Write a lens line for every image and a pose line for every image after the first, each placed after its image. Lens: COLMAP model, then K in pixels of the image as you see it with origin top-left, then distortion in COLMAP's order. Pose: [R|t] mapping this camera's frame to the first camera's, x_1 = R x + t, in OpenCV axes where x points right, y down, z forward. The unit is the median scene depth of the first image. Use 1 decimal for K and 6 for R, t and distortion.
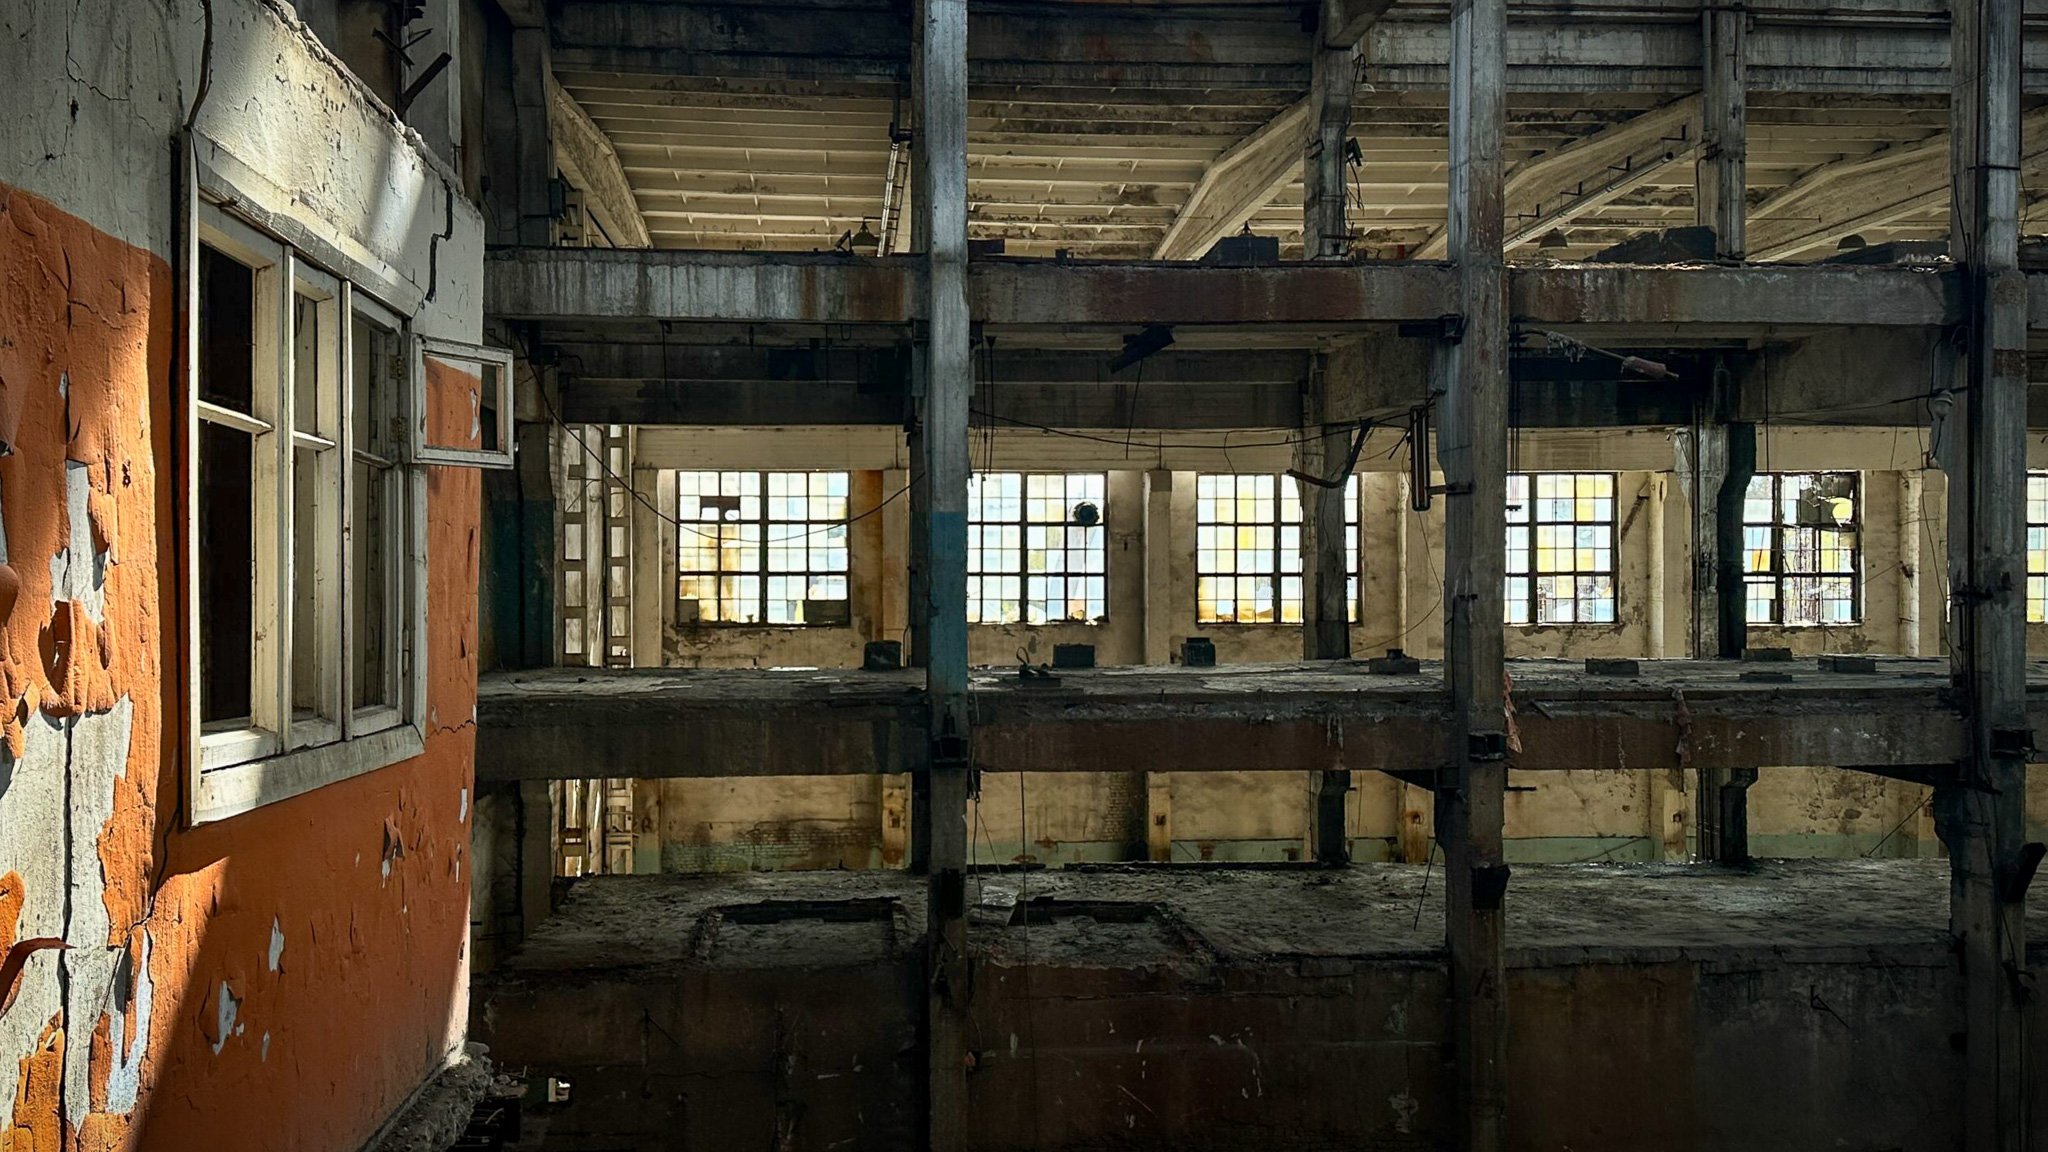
lens RADIAL K [[1766.2, 0, 968.5], [0, 1766.2, 577.5], [0, 0, 1]] dist [0.153682, -0.241357]
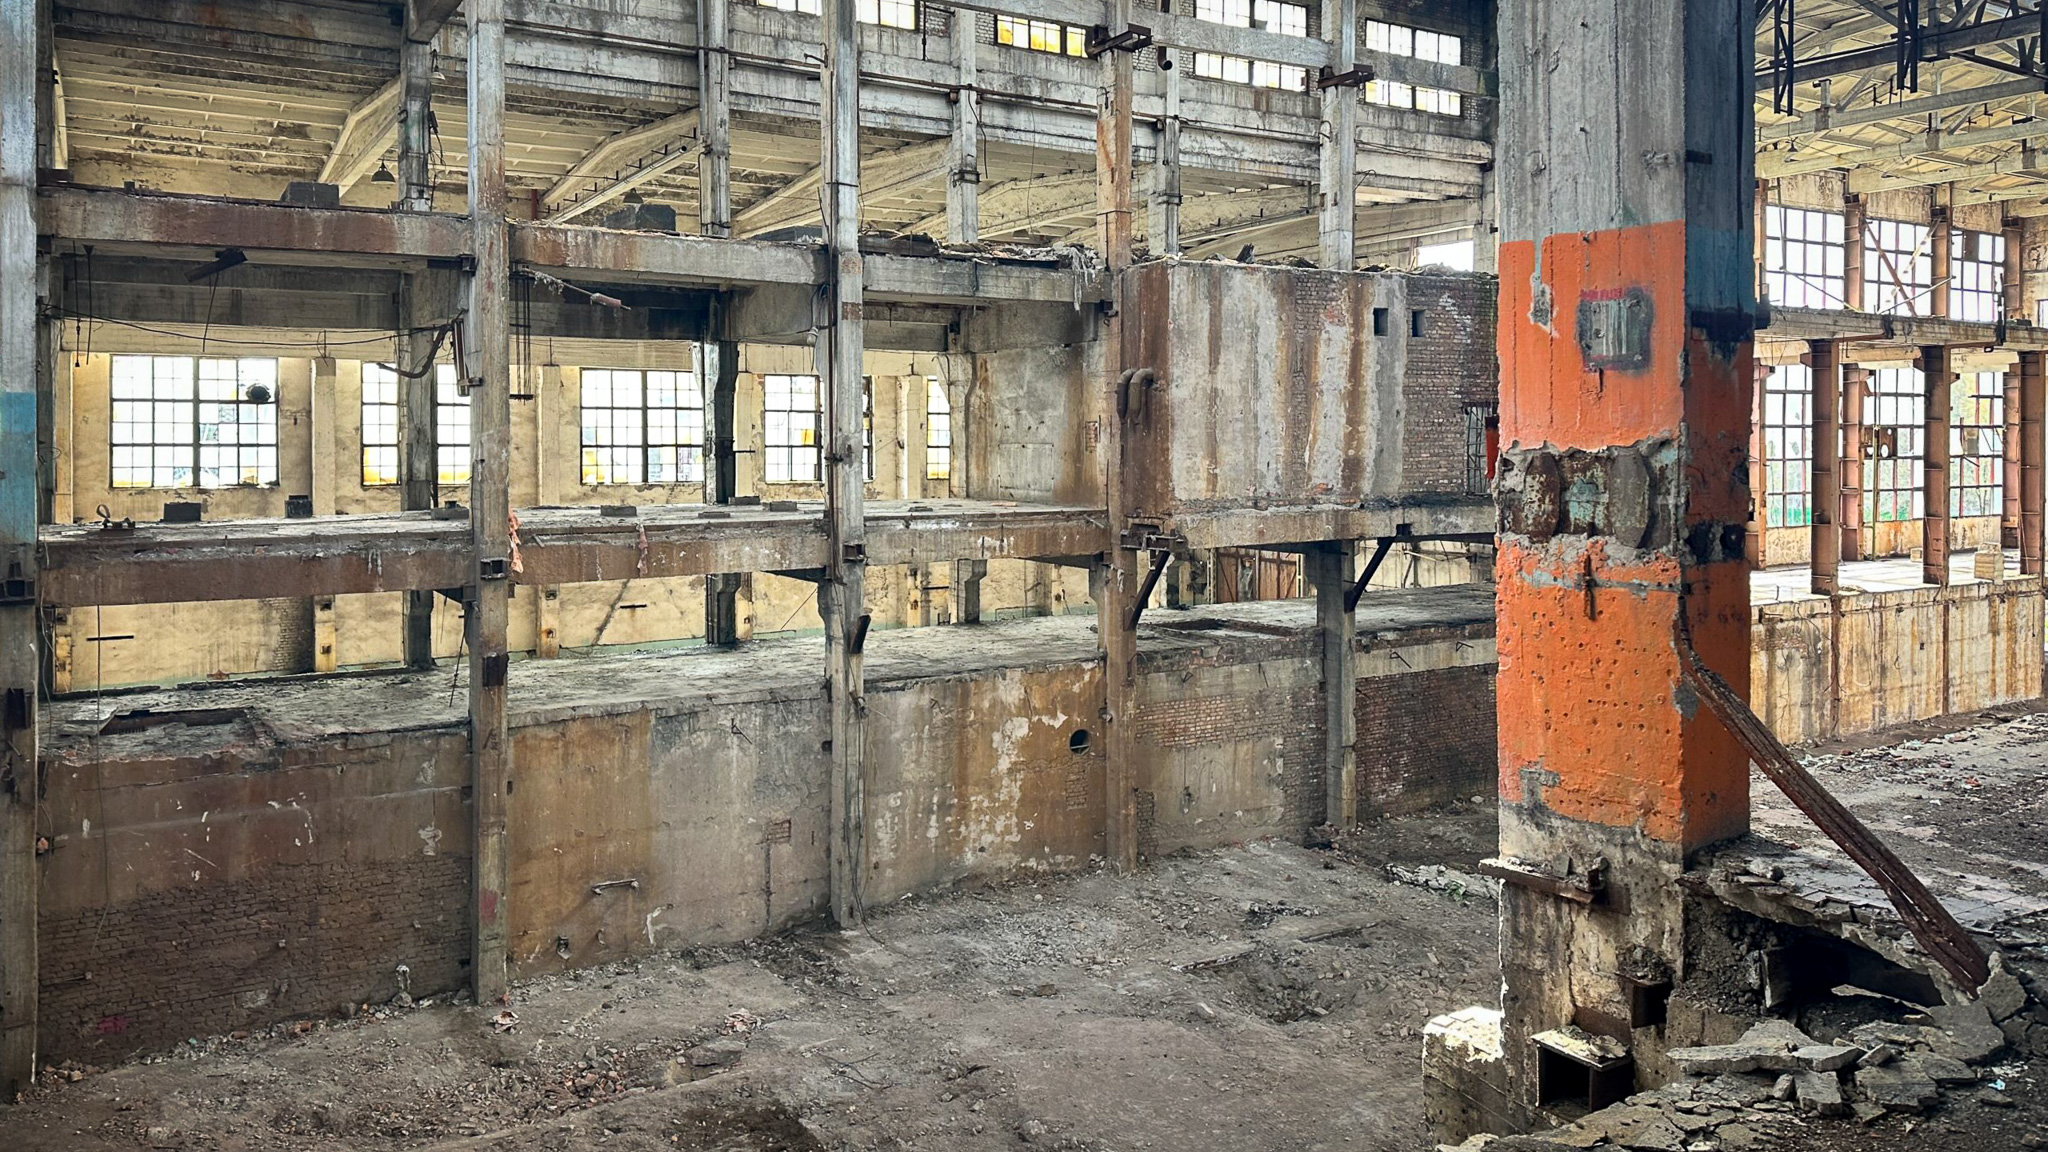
lens RADIAL K [[1456.0, 0, 1023.4], [0, 1456.0, 469.5], [0, 0, 1]] dist [0.089207, -0.107562]
pose [[0.889441, -0.008658, 0.456968, 0.100886], [0.001850, 0.999881, 0.015342, 0.000218], [-0.457046, -0.012800, 0.889351, -0.152149]]
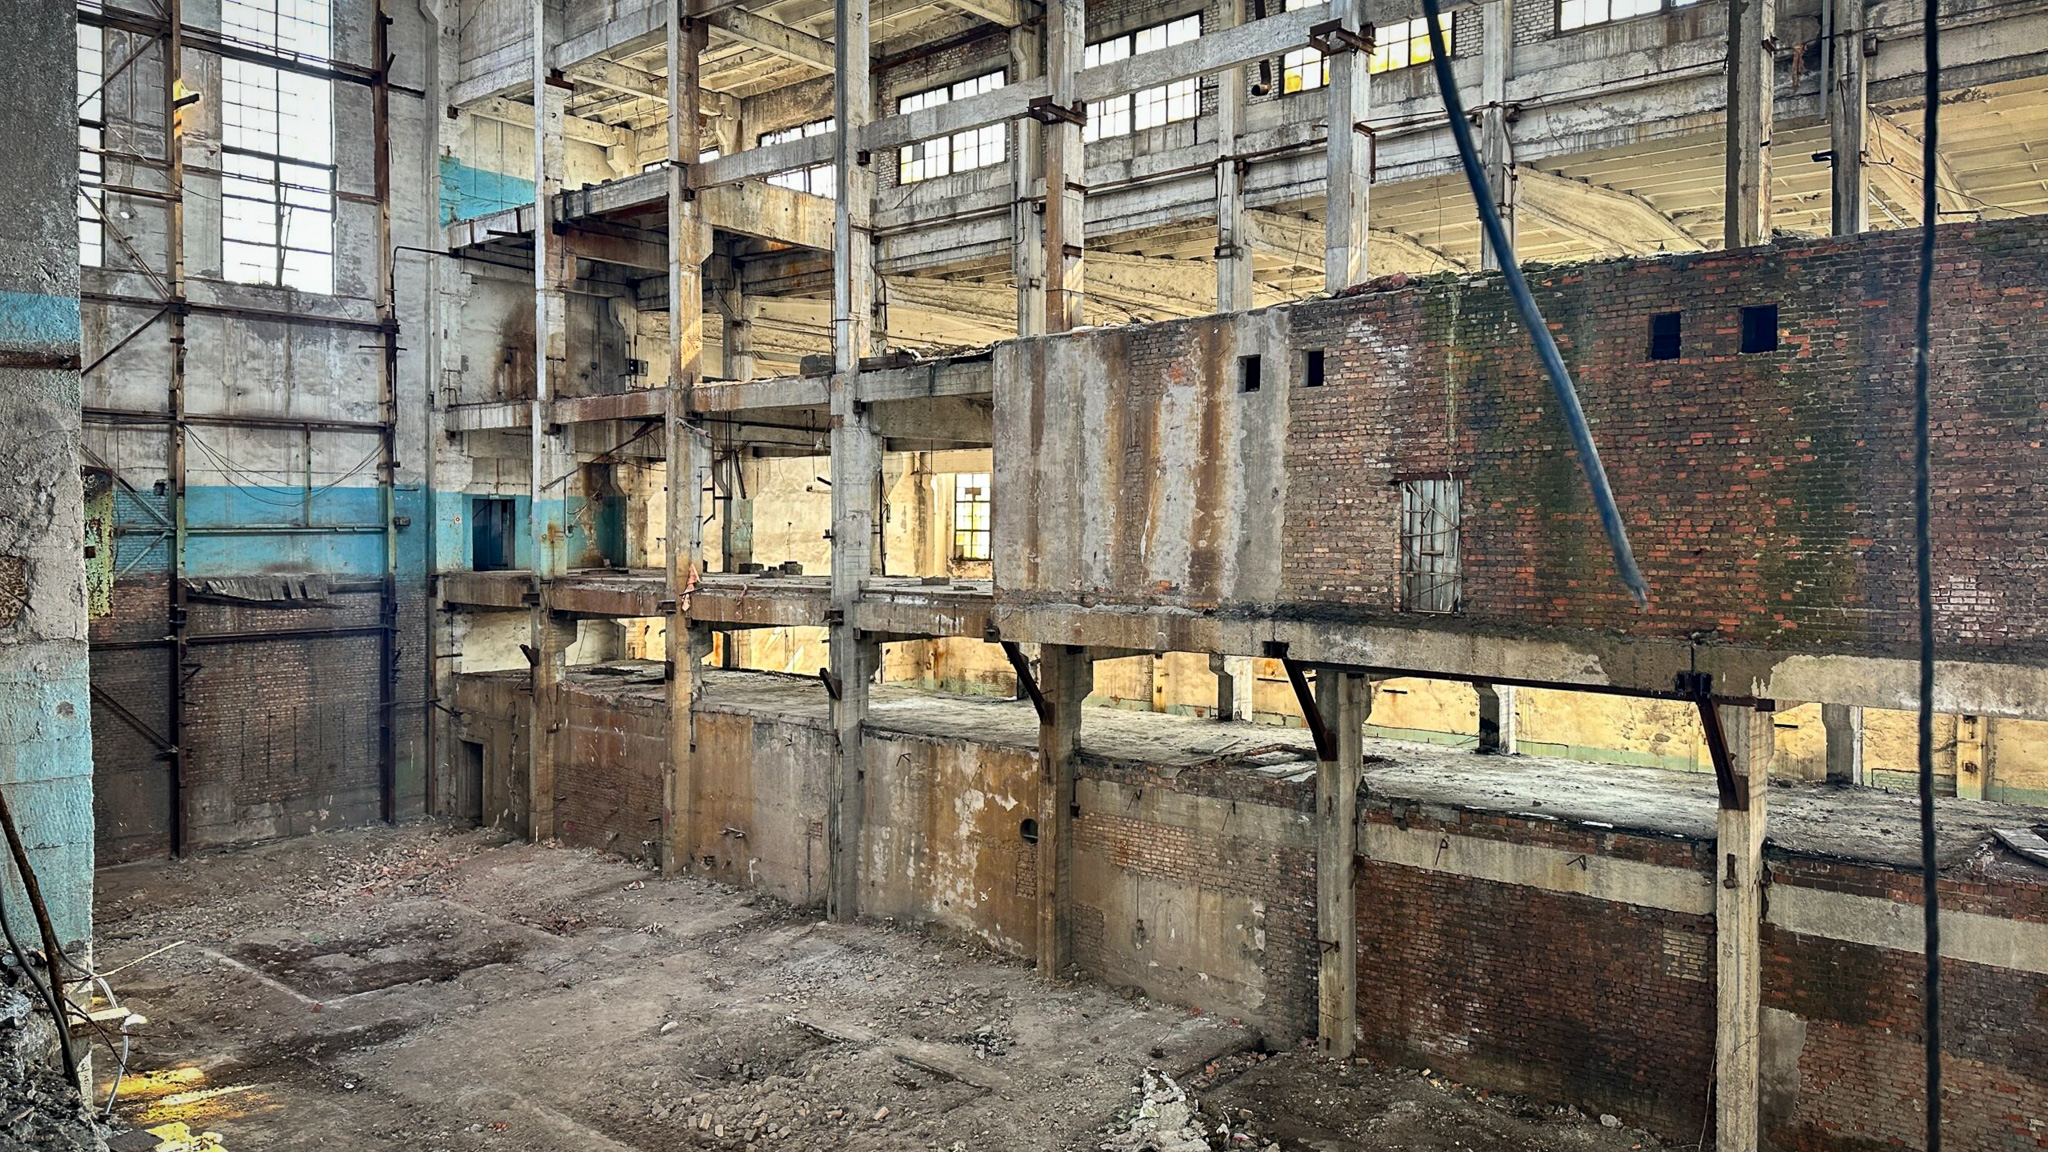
lens RADIAL K [[1443.1, 0, 1008.7], [0, 1443.1, 538.9], [0, 0, 1]] dist [0.109433, -0.191059]
pose [[0.694060, 0.010027, -0.719848, 1.417560], [-0.008519, 0.999947, 0.005715, -0.002263], [0.719867, 0.002166, 0.694108, 0.042878]]
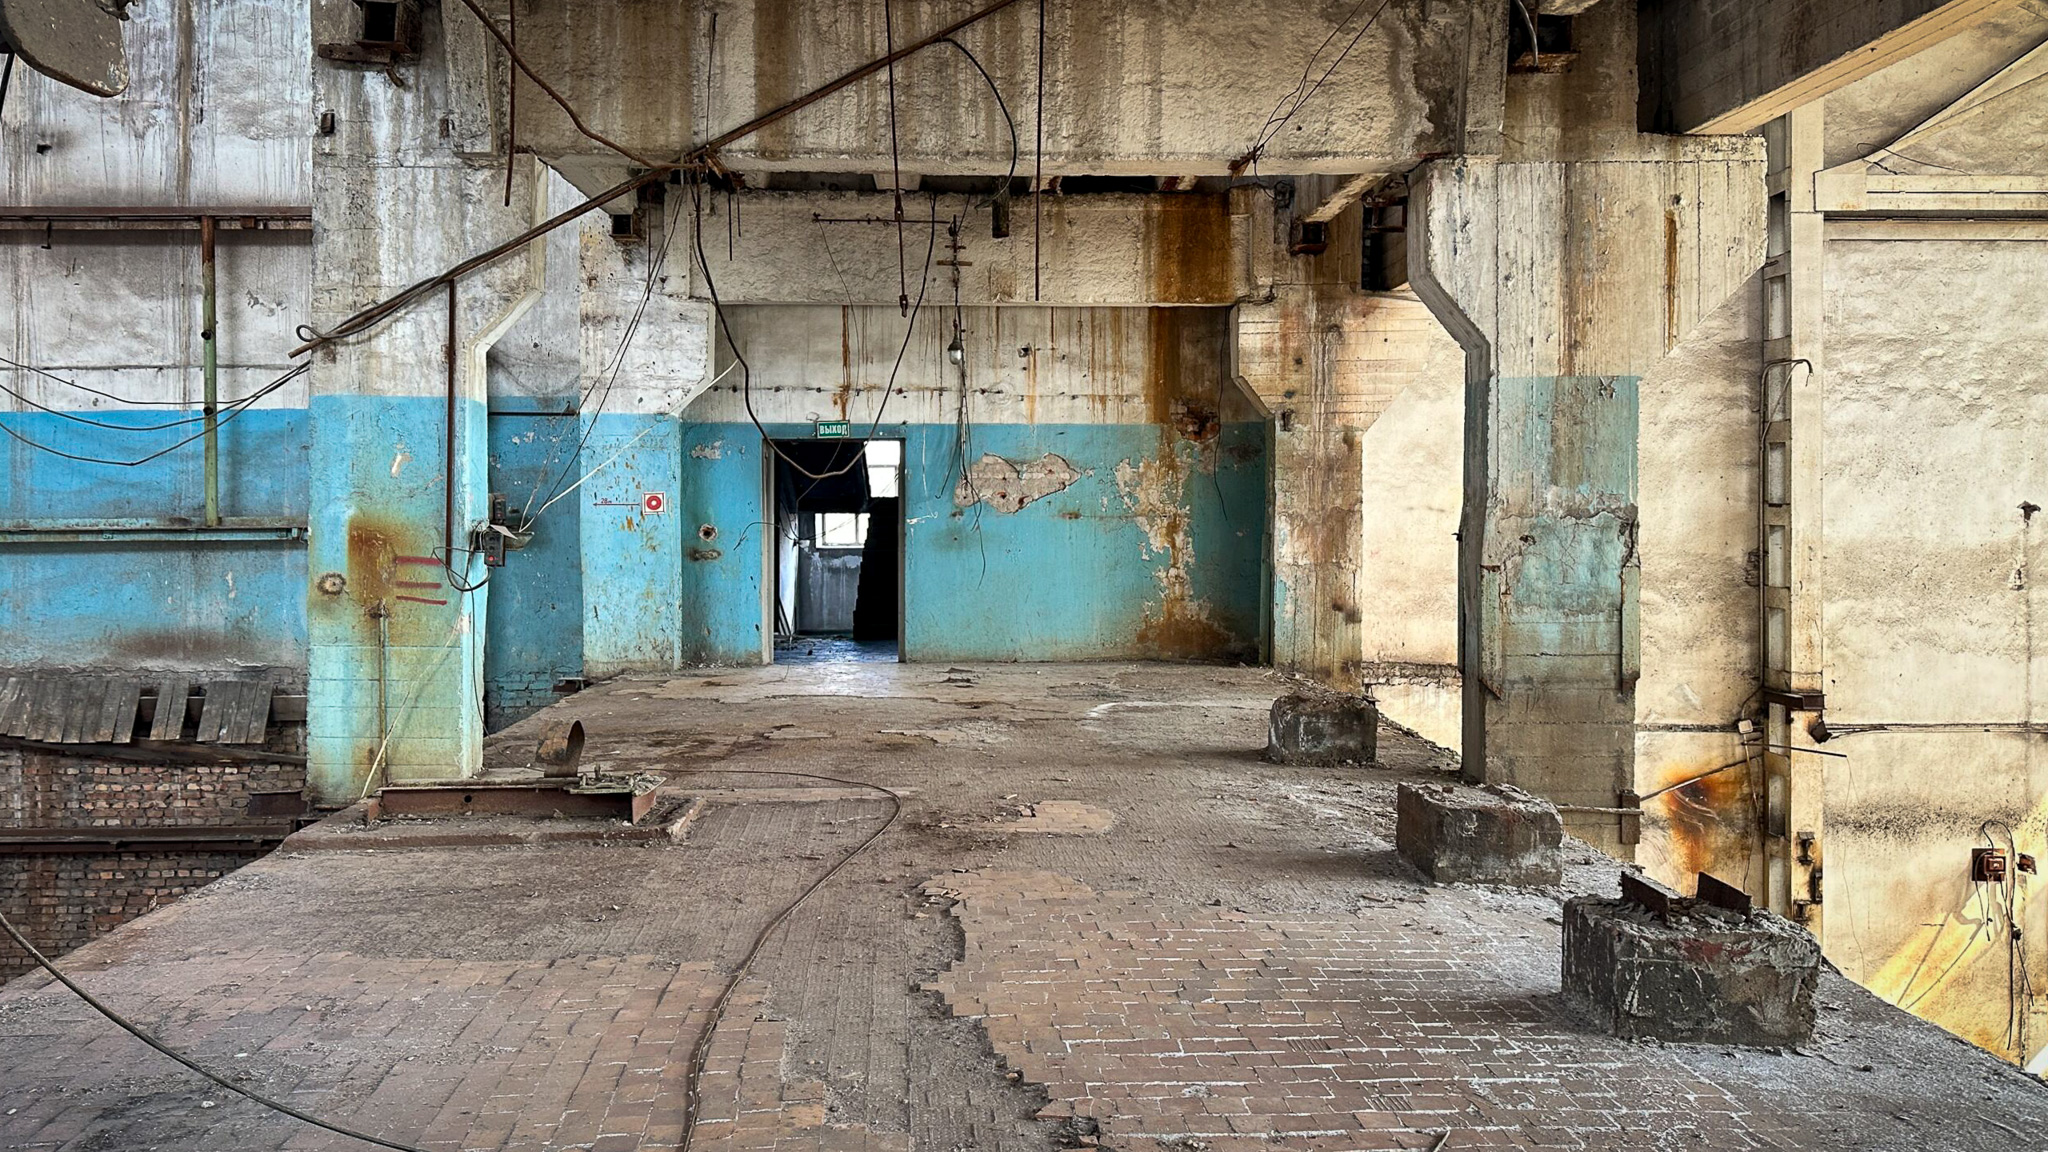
lens RADIAL K [[1443.1, 0, 1008.7], [0, 1443.1, 538.9], [0, 0, 1]] dist [0.109433, -0.191059]
pose [[-0.063252, 0.018472, -0.997827, 0.293677], [-0.005840, 0.999805, 0.018879, -0.007002], [0.997981, 0.007021, -0.063131, 0.898319]]
